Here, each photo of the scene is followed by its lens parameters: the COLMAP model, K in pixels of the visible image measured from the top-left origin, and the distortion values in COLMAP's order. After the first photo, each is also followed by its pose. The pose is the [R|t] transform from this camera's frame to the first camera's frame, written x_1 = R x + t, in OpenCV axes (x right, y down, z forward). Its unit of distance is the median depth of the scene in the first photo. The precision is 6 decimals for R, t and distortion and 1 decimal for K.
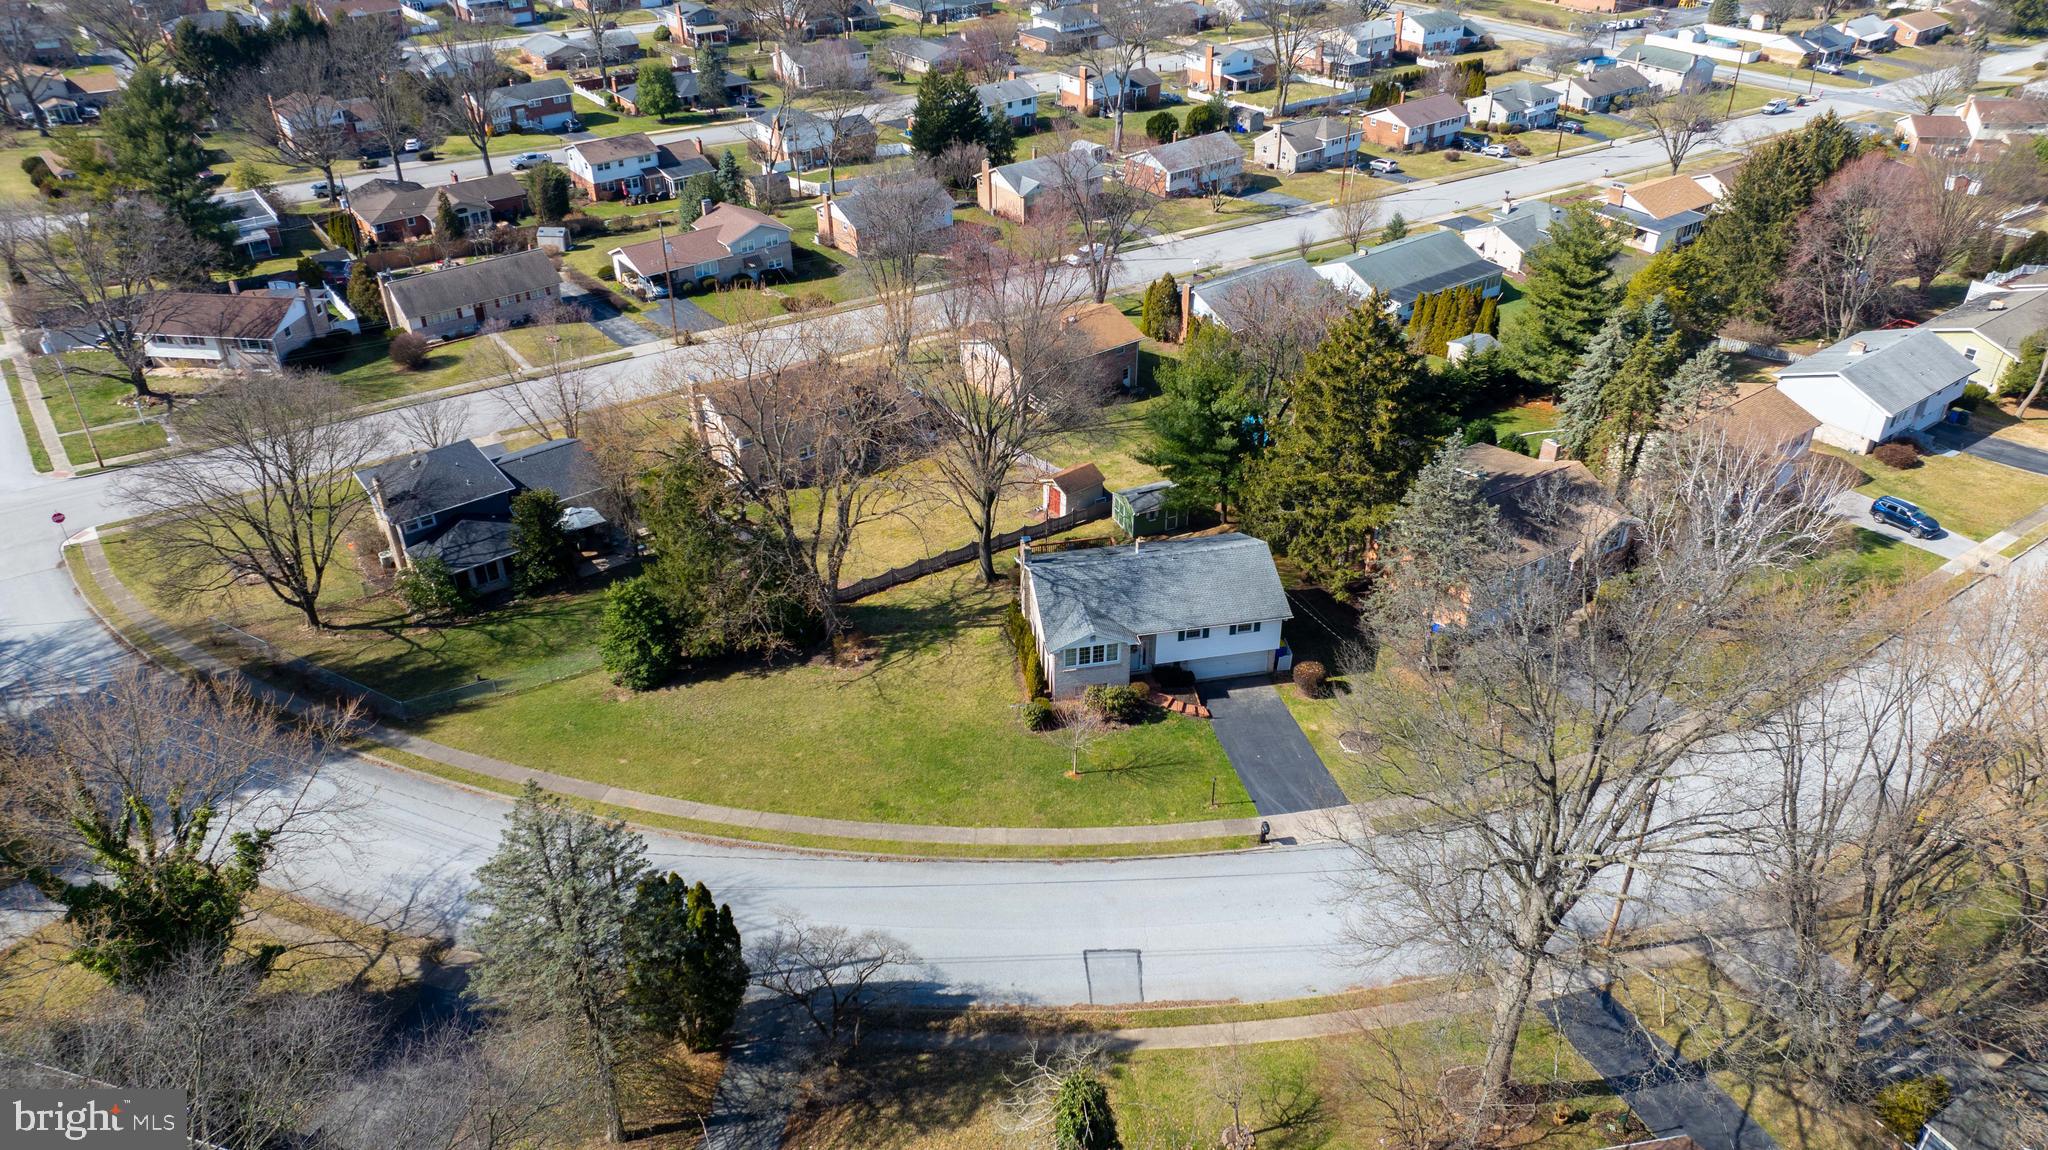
lens RADIAL K [[1433.6, 0, 1024.0], [0, 1433.6, 575.0], [0, 0, 1]] dist [-0.027117, -0.000620]
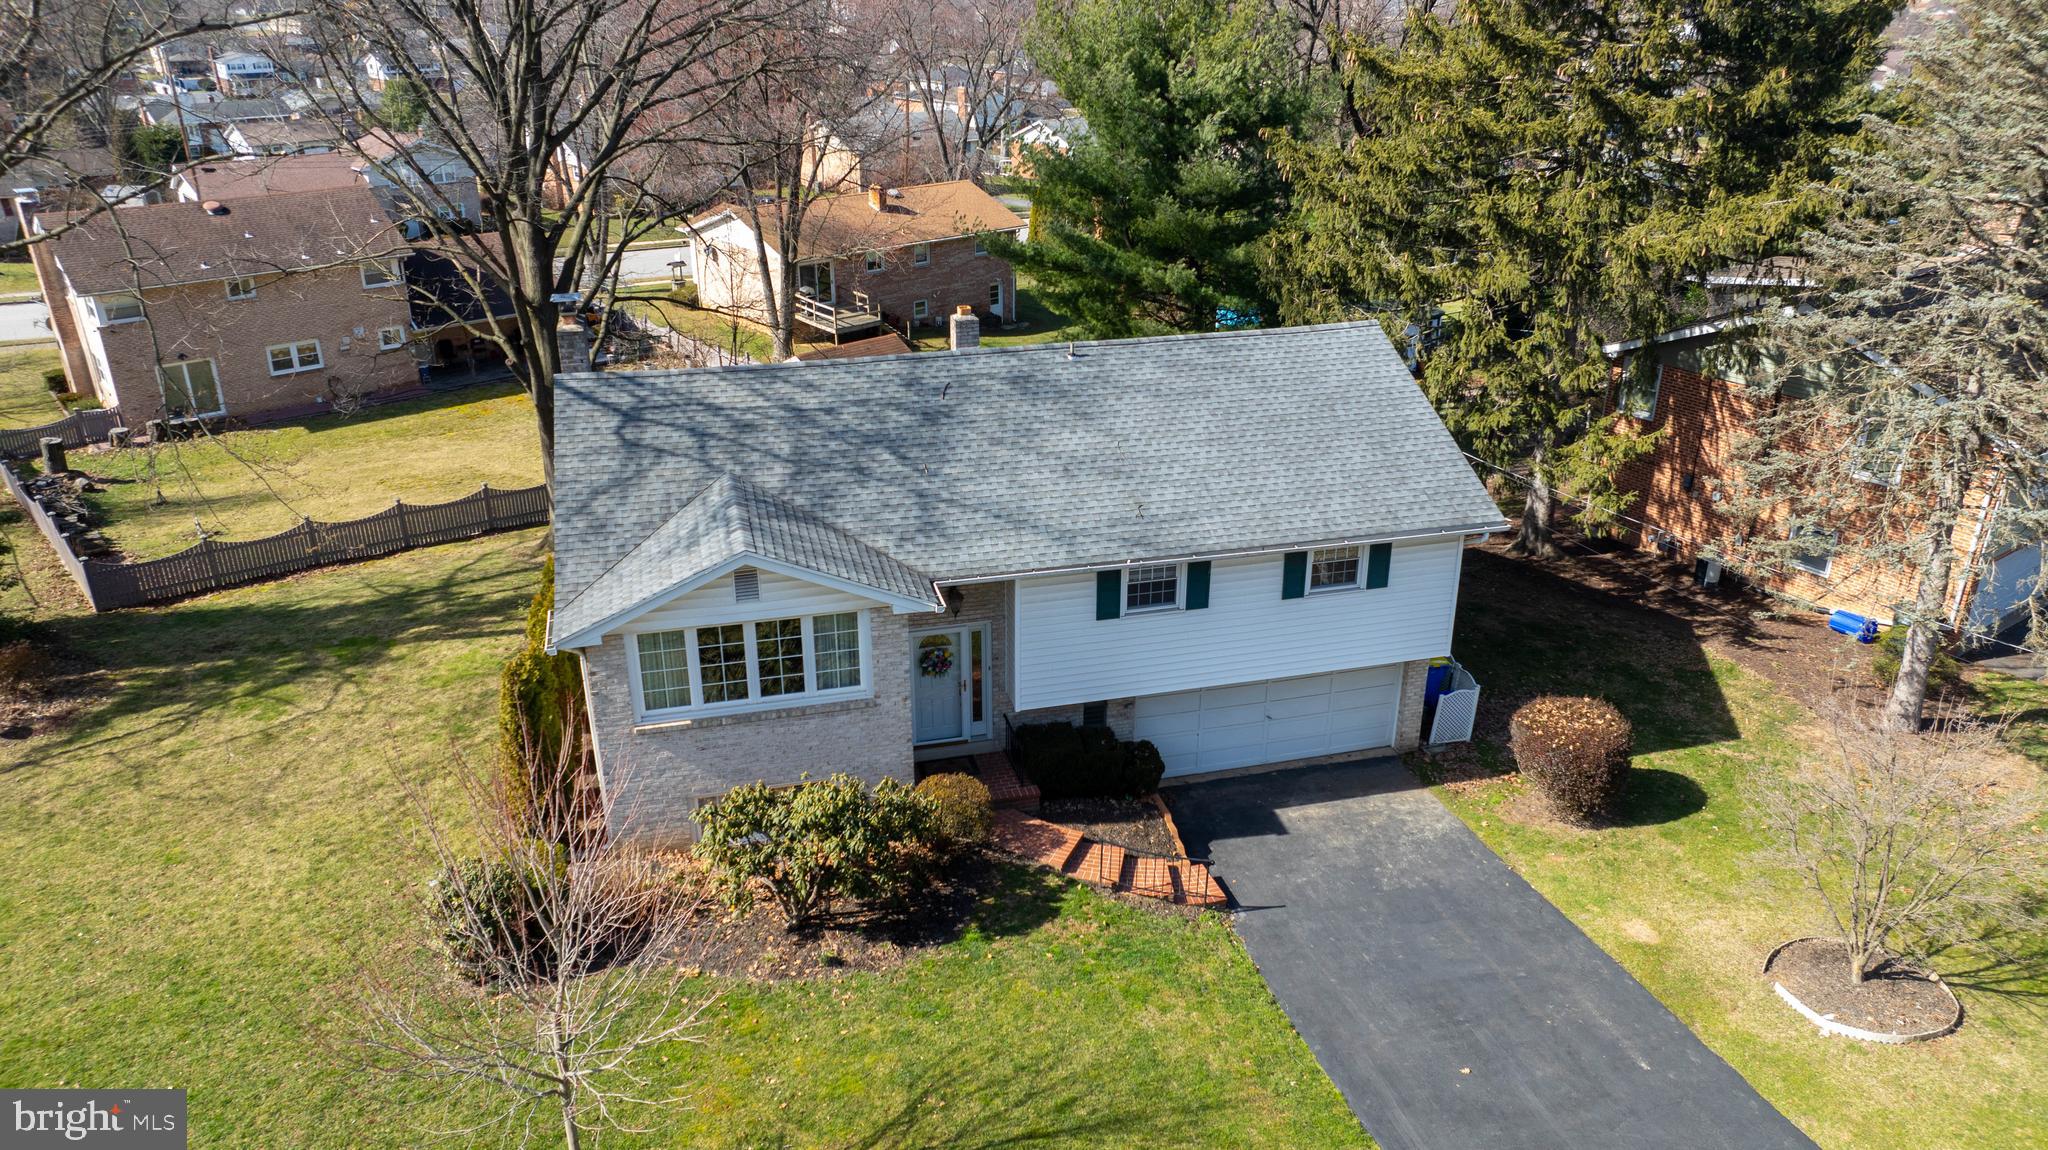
lens RADIAL K [[1433.6, 0, 1024.0], [0, 1433.6, 575.0], [0, 0, 1]] dist [-0.027117, -0.000620]
pose [[0.997983, -0.014739, 0.061748, 0.074910], [0.023852, 0.988465, -0.149559, 0.074734], [-0.058832, 0.150731, 0.986823, 0.707430]]
